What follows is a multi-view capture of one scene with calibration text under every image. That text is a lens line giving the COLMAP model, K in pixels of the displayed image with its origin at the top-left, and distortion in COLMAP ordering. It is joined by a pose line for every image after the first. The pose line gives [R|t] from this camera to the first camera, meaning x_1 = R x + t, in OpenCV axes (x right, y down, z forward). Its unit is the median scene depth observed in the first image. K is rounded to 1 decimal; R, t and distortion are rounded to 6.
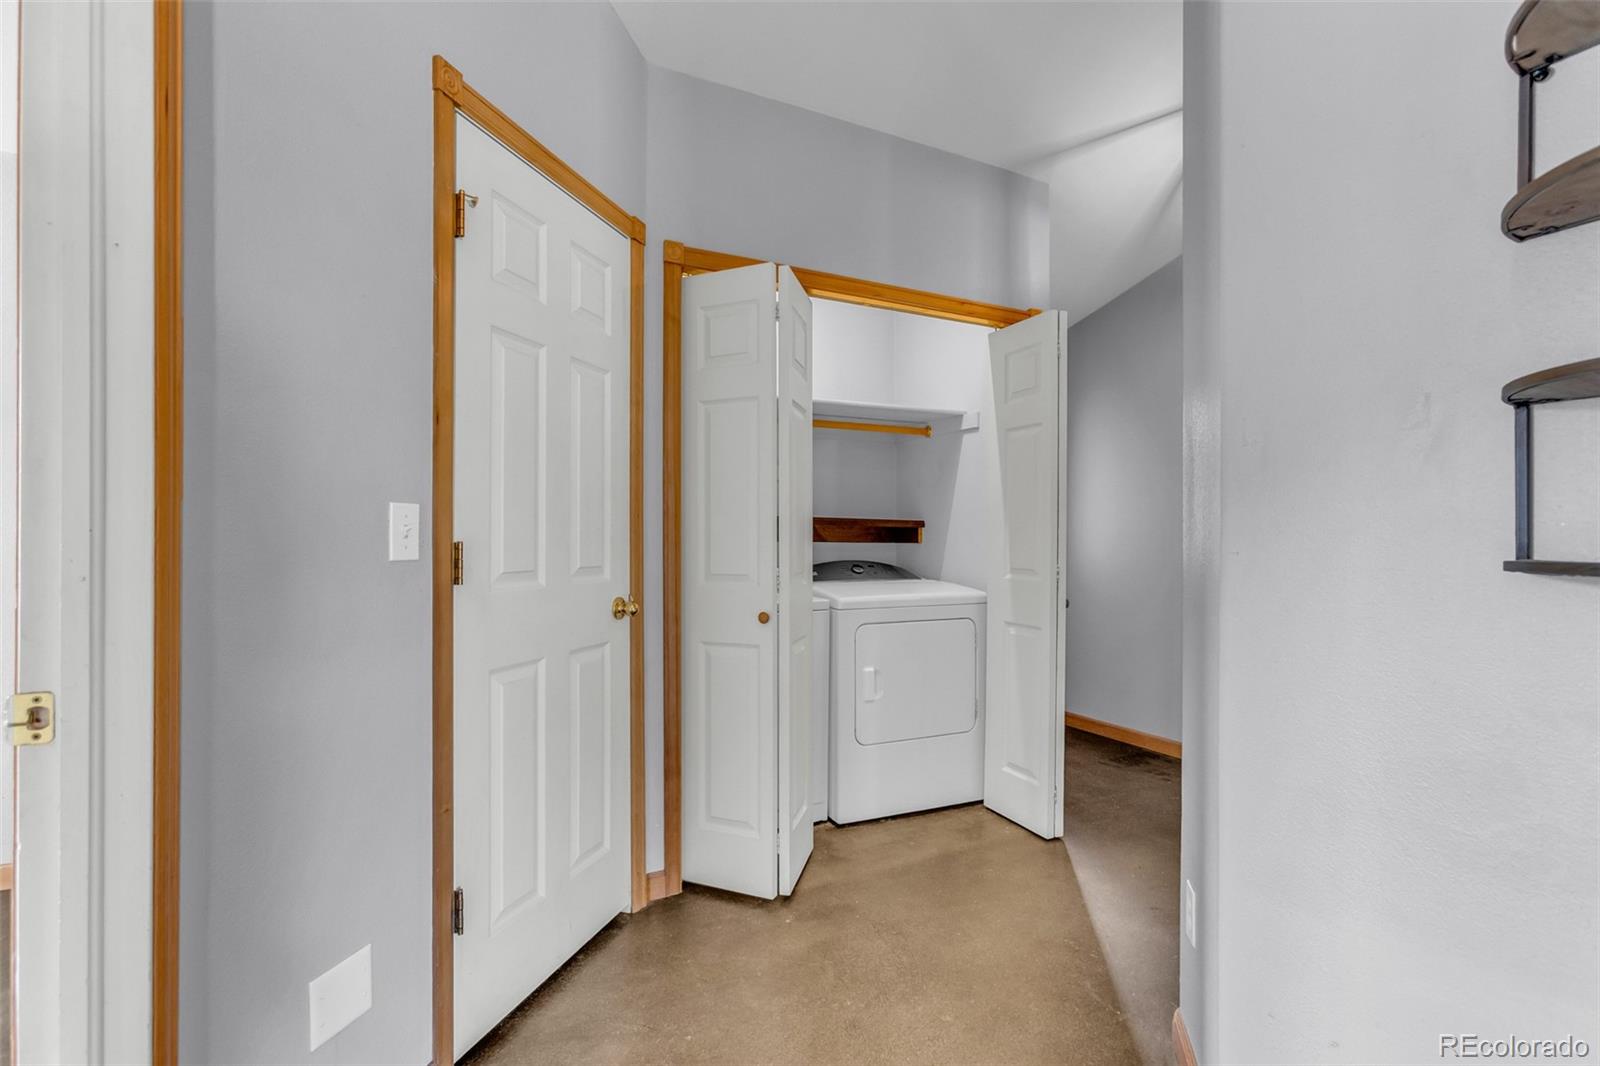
lens RADIAL K [[720.8, 0, 796.1], [0, 720.8, 539.4], [0, 0, 1]] dist [-0.014718, 0.010589]
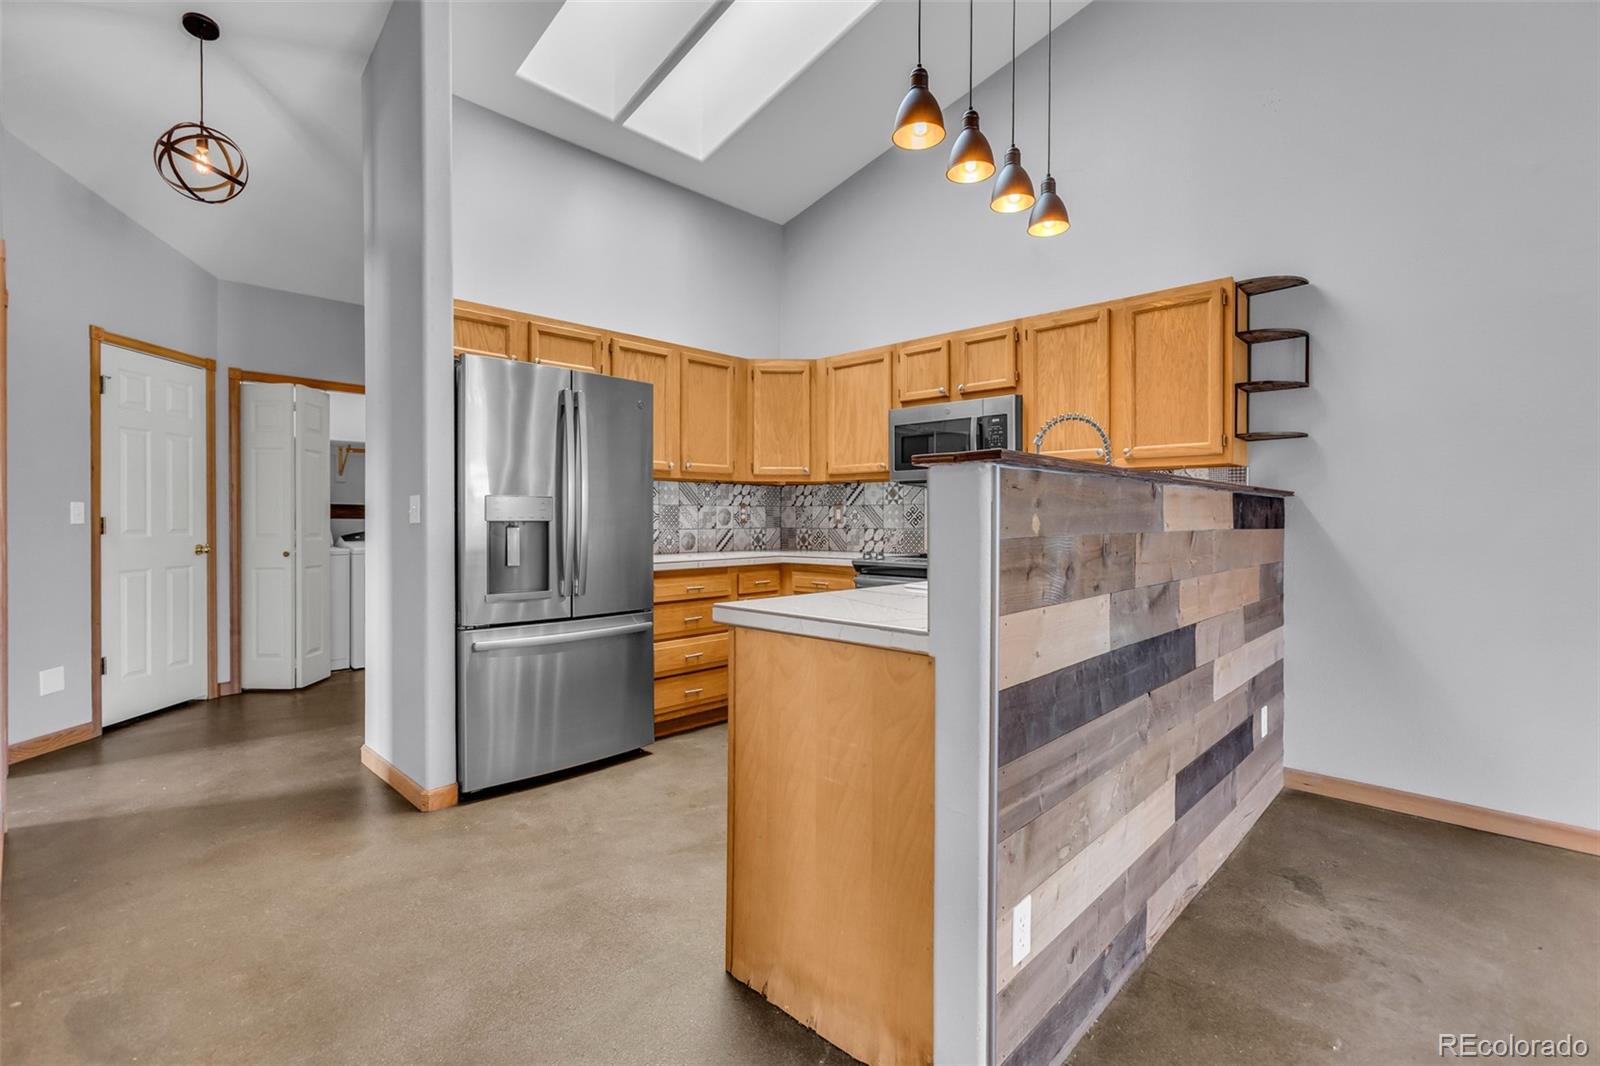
lens RADIAL K [[720.8, 0, 790.0], [0, 720.8, 522.0], [0, 0, 1]] dist [-0.014718, 0.010589]
pose [[0.941048, -0.003061, 0.338258, 0.503199], [0.001353, 0.999985, 0.005286, 0.005547], [-0.338269, -0.004517, 0.941038, -1.161960]]
